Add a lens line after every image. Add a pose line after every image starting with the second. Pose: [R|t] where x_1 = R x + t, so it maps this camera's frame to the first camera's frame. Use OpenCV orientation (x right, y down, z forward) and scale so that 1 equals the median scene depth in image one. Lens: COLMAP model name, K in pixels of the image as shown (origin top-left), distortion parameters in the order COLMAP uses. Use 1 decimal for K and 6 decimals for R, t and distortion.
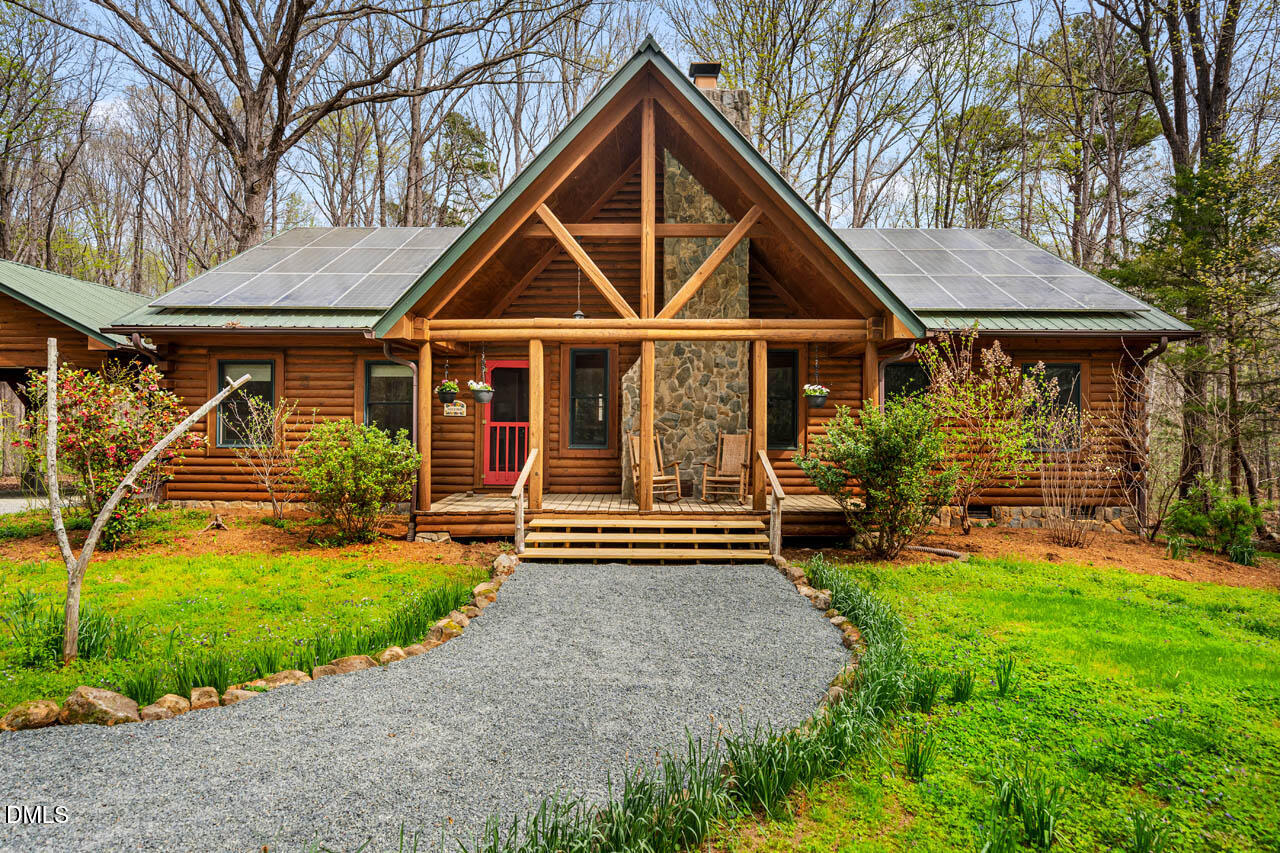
lens RADIAL K [[831.8, 0, 640.0], [0, 831.8, 426.5], [0, 0, 1]] dist [0.000979, 0.002952]
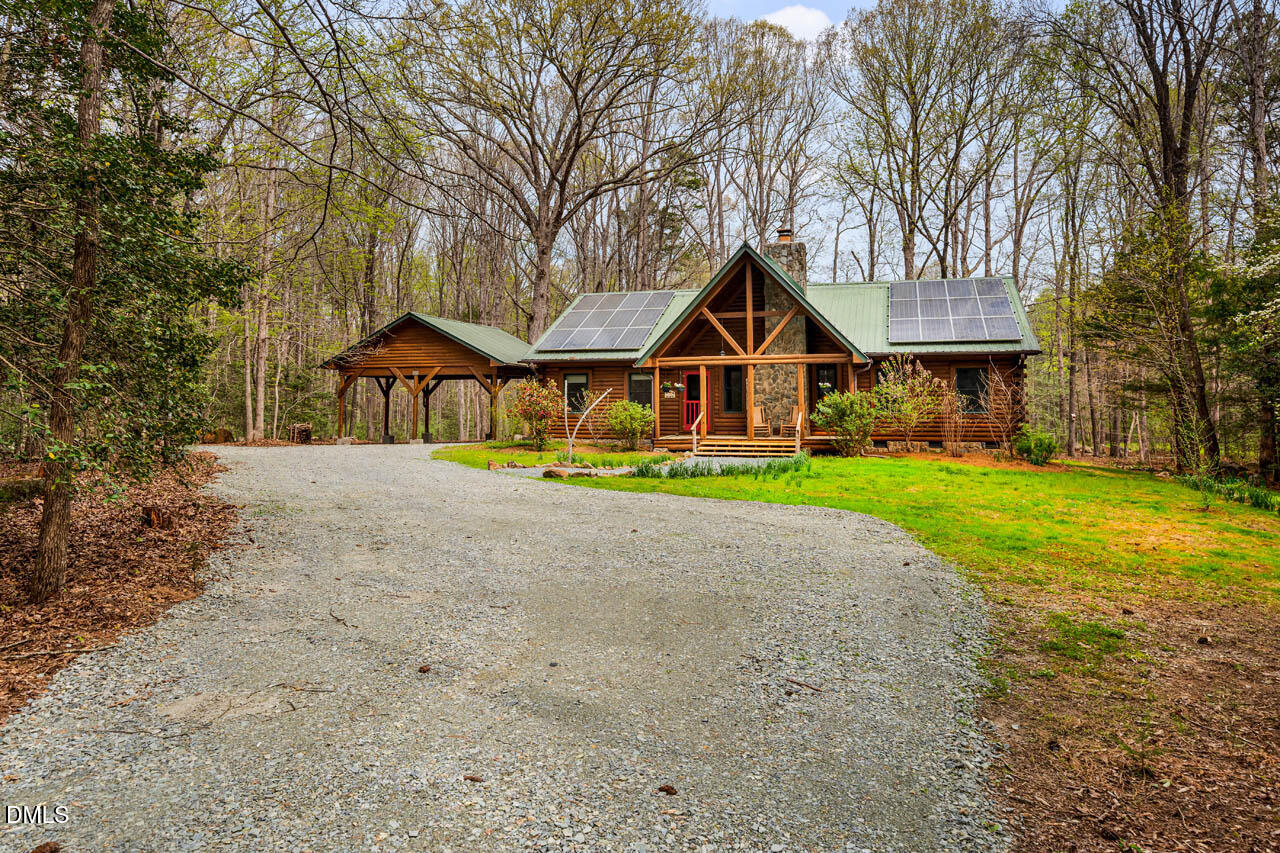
lens RADIAL K [[745.9, 0, 631.6], [0, 745.9, 402.7], [0, 0, 1]] dist [0.002702, 0.001189]
pose [[0.962188, -0.008716, -0.272247, 0.235808], [0.008204, 0.999962, -0.003019, 0.004943], [0.272263, 0.000671, 0.962223, -0.999375]]
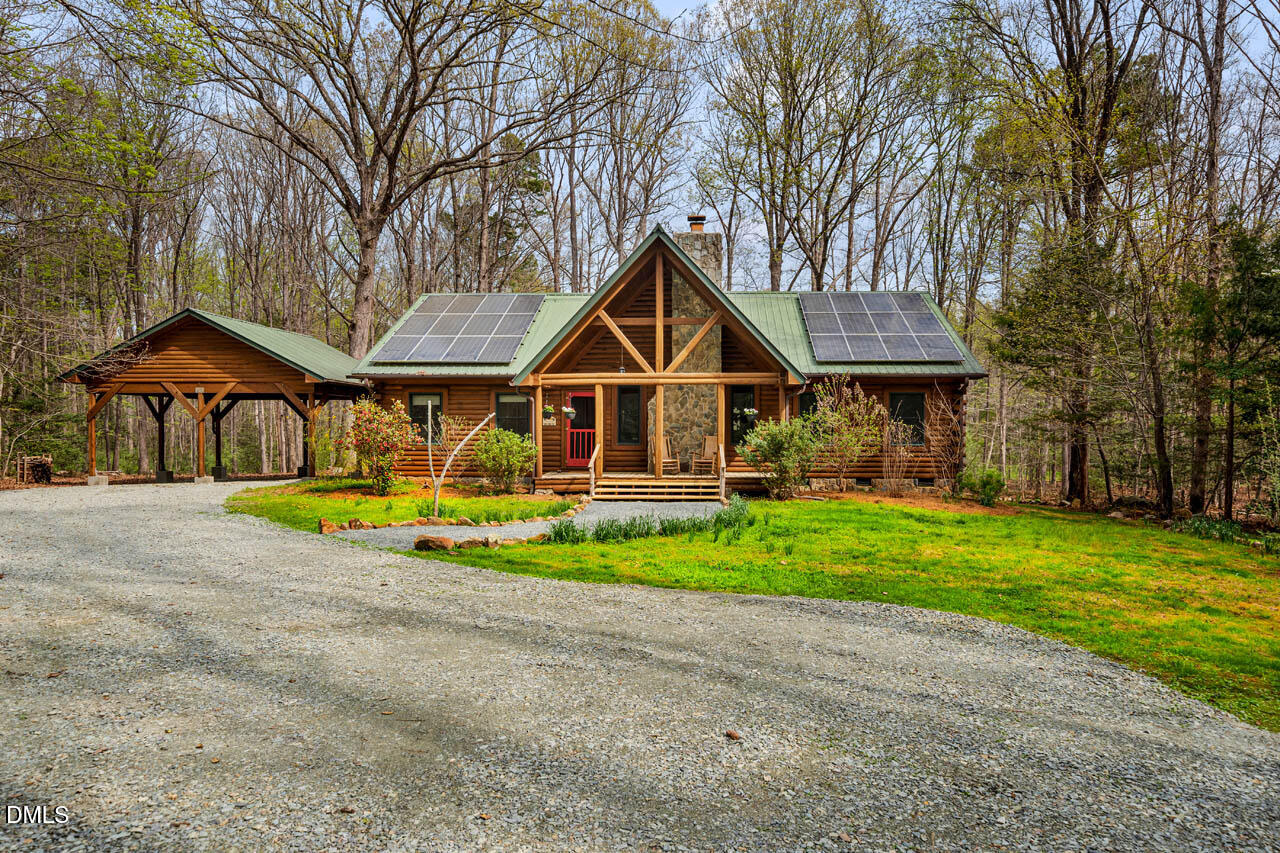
lens RADIAL K [[794.8, 0, 643.0], [0, 794.8, 483.8], [0, 0, 1]] dist [0.000447, -0.000375]
pose [[0.998550, -0.000059, -0.053823, 0.062361], [0.003660, 0.997760, 0.066801, -0.002180], [0.053699, -0.066901, 0.996314, -0.707597]]
